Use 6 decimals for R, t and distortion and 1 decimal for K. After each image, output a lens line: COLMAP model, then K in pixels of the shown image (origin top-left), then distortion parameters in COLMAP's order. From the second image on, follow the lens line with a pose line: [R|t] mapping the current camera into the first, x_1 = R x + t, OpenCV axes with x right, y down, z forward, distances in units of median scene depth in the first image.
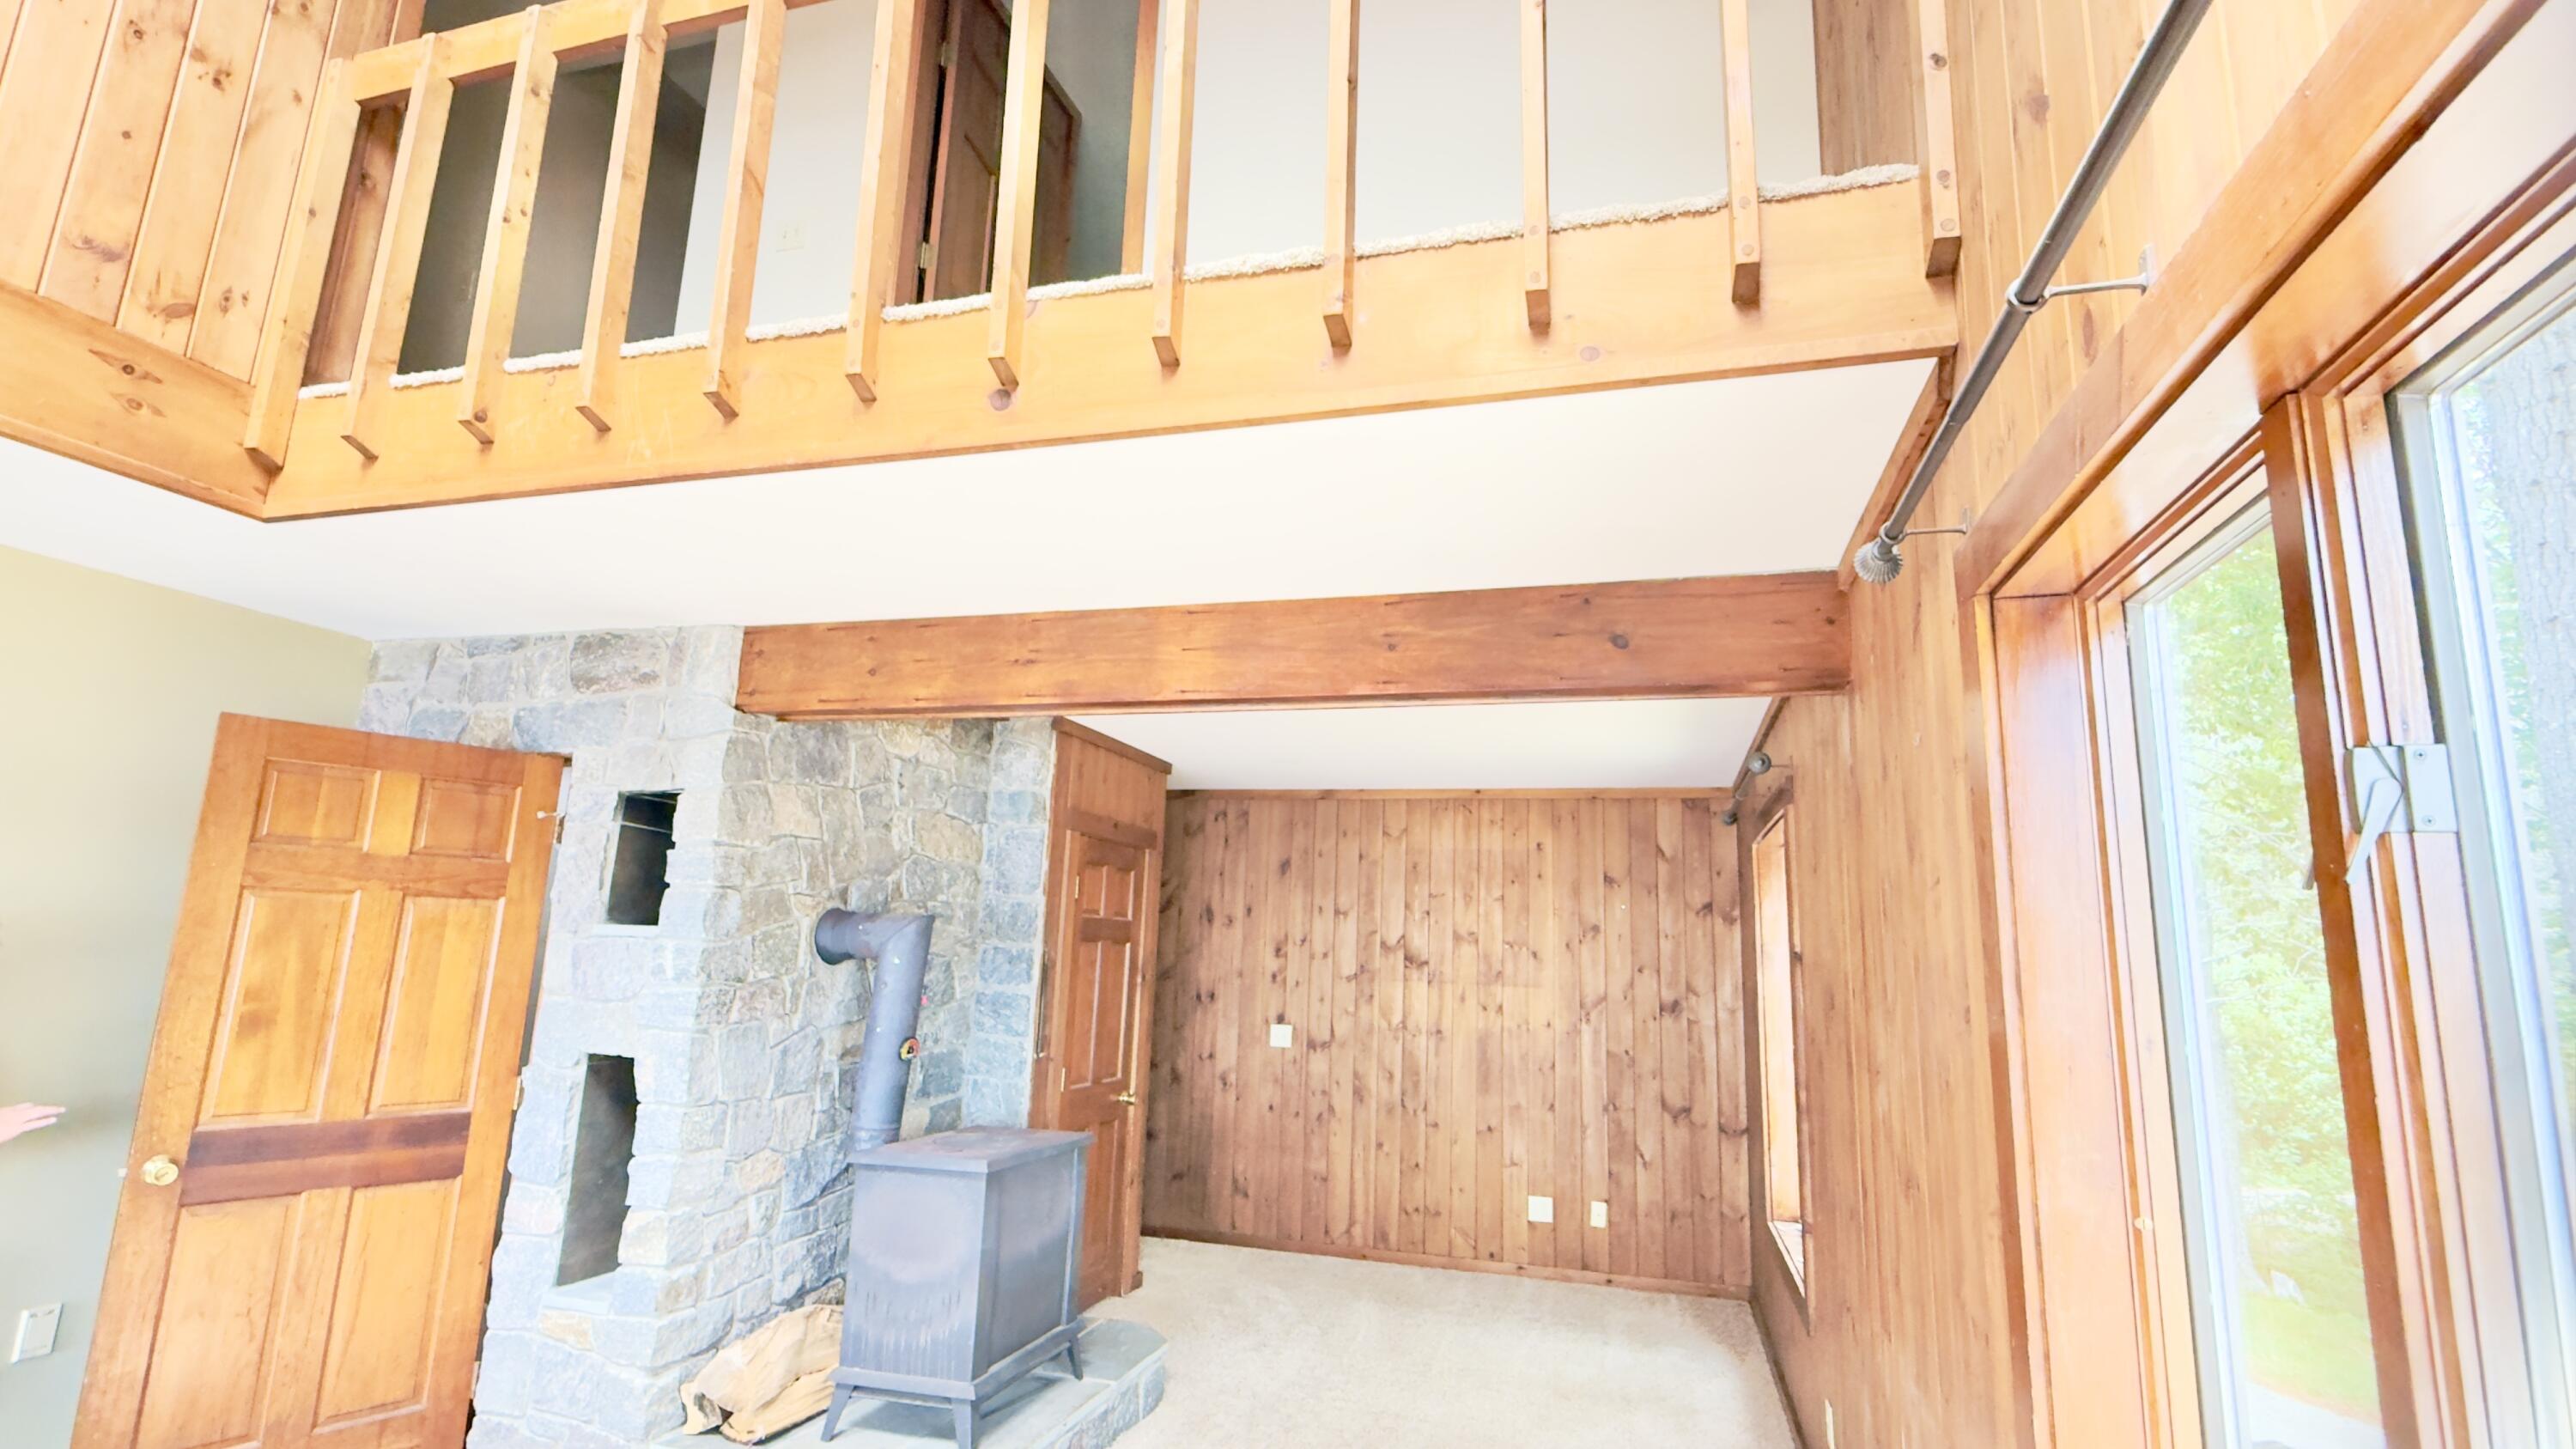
lens RADIAL K [[1224.8, 0, 1260.6], [0, 1224.8, 718.1], [0, 0, 1]] dist [-0.003758, 0.001282]
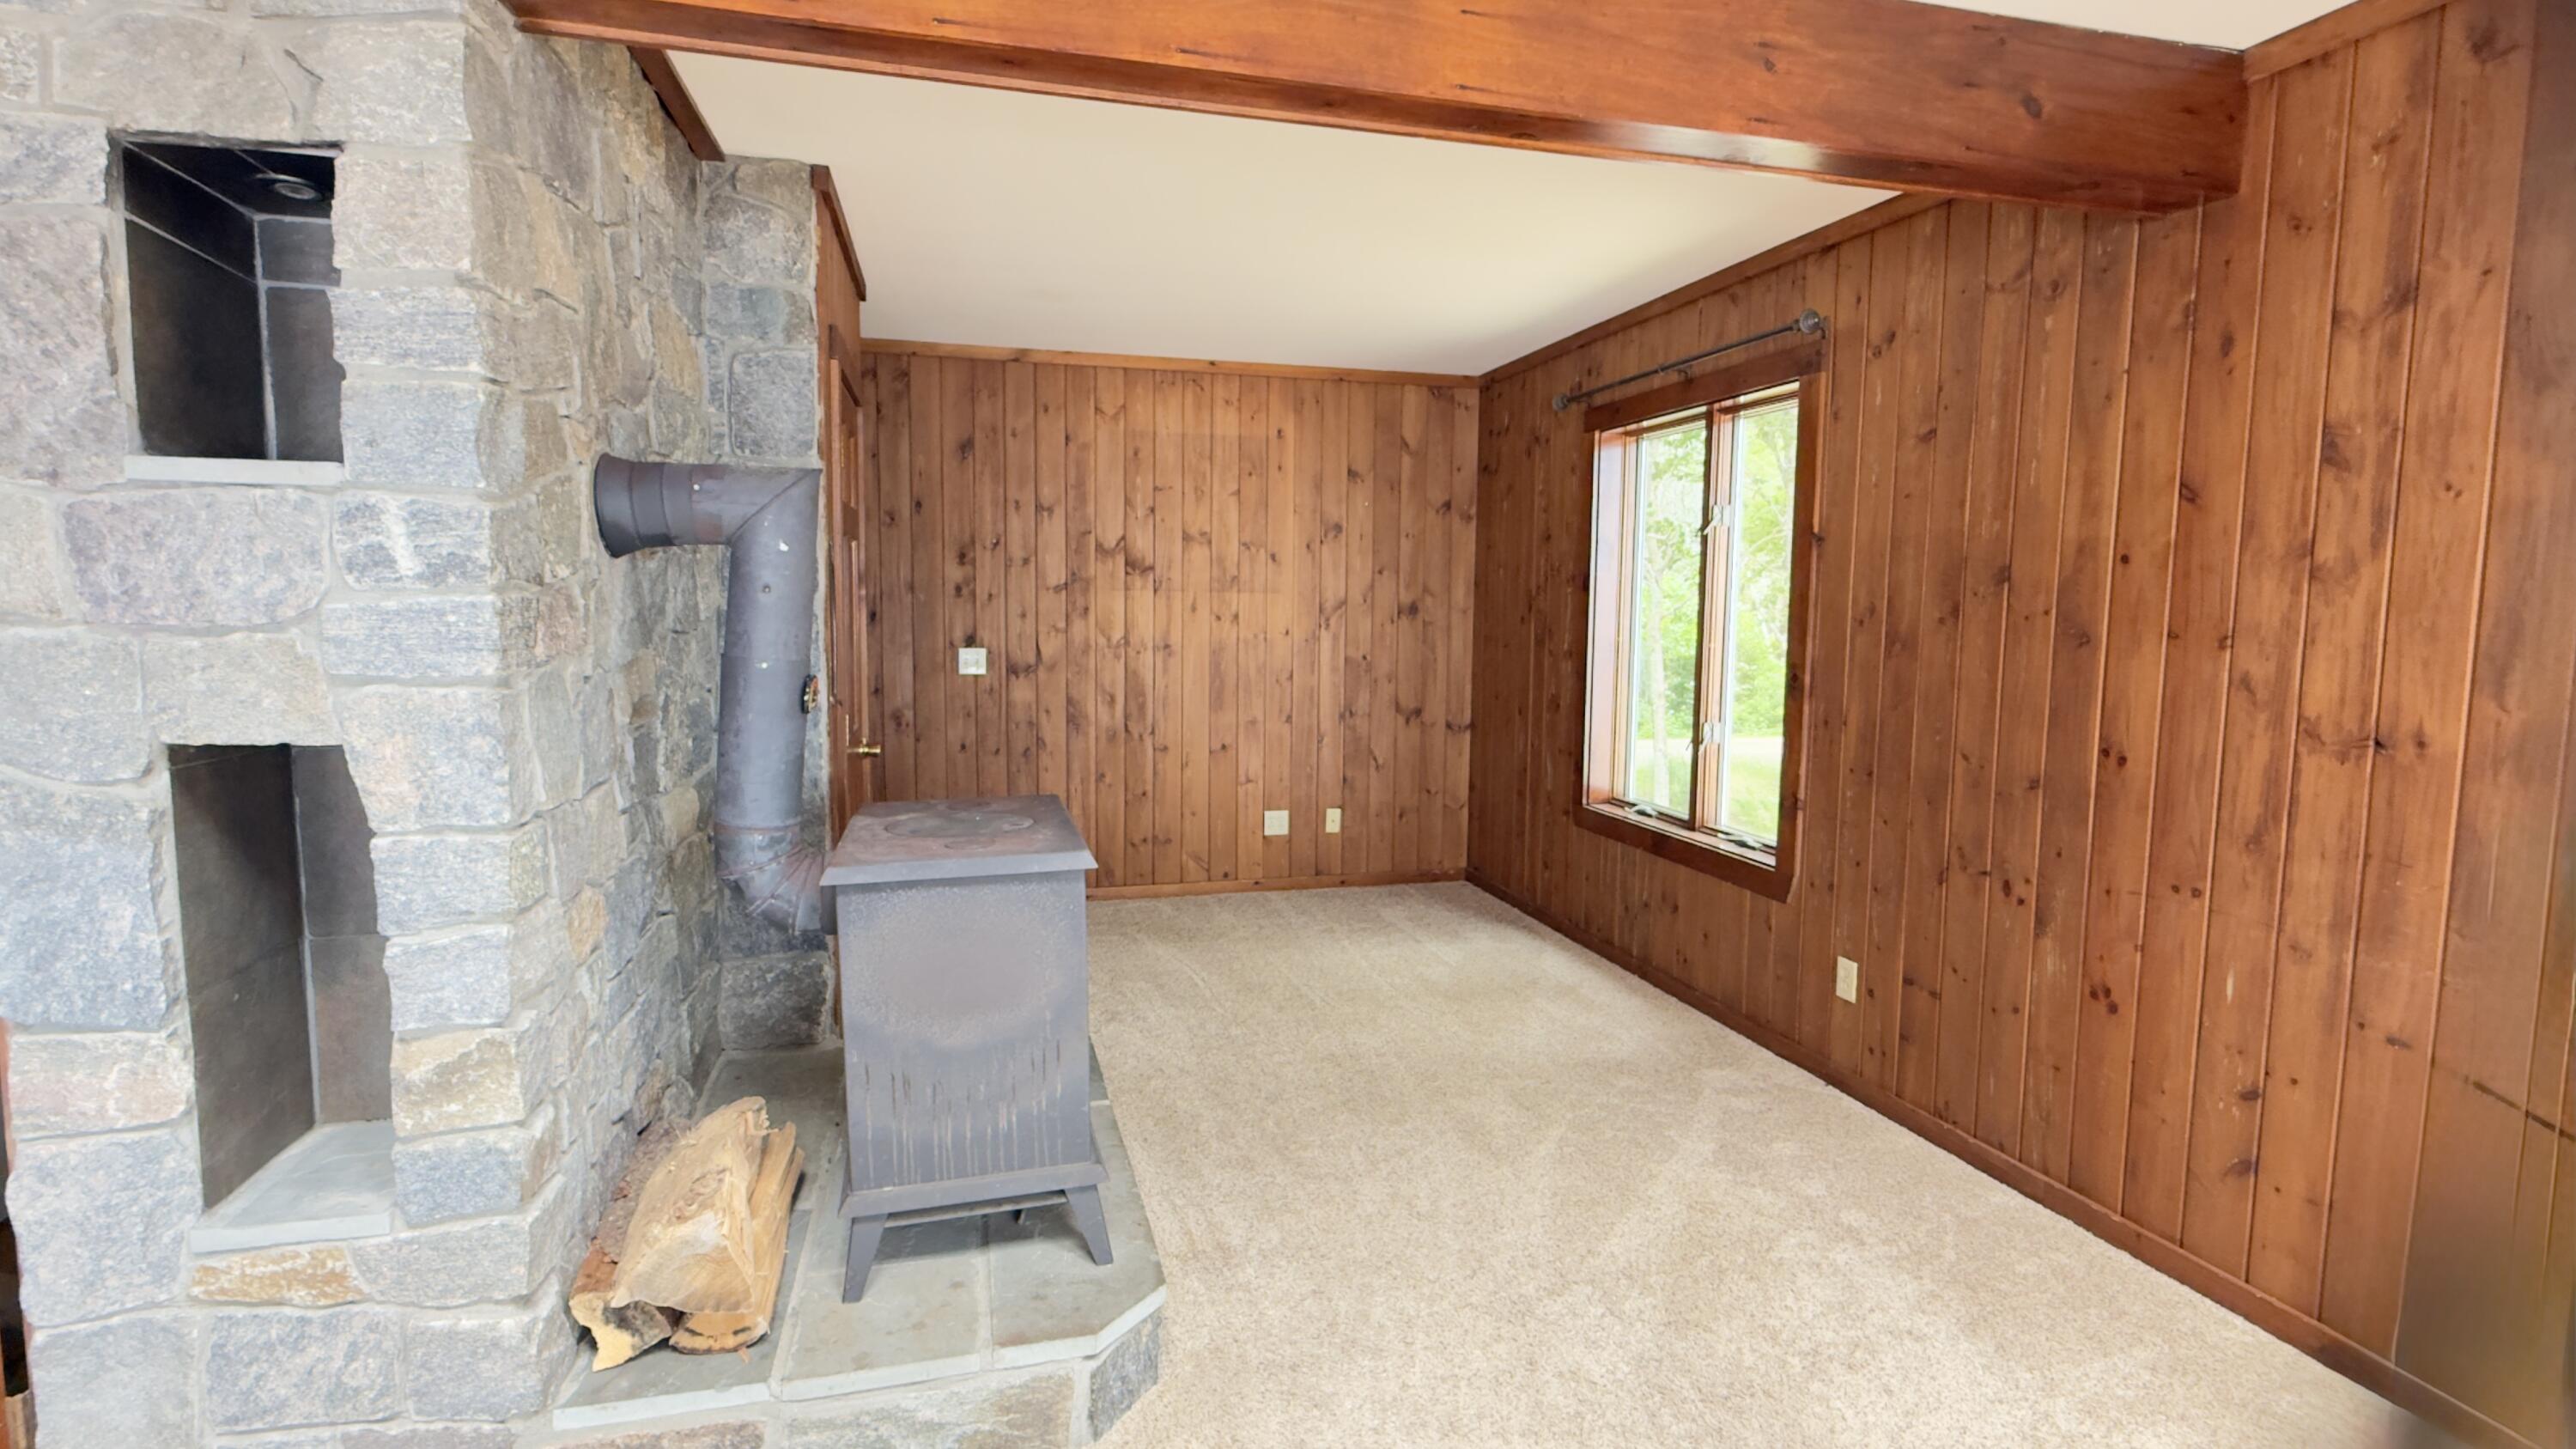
lens RADIAL K [[1224.8, 0, 1263.9], [0, 1224.8, 729.4], [0, 0, 1]] dist [-0.003758, 0.001282]
pose [[0.848994, -0.081203, 0.522126, -0.266810], [-0.081524, 0.956161, 0.281265, 0.065487], [-0.522076, -0.281358, 0.805155, 0.259651]]
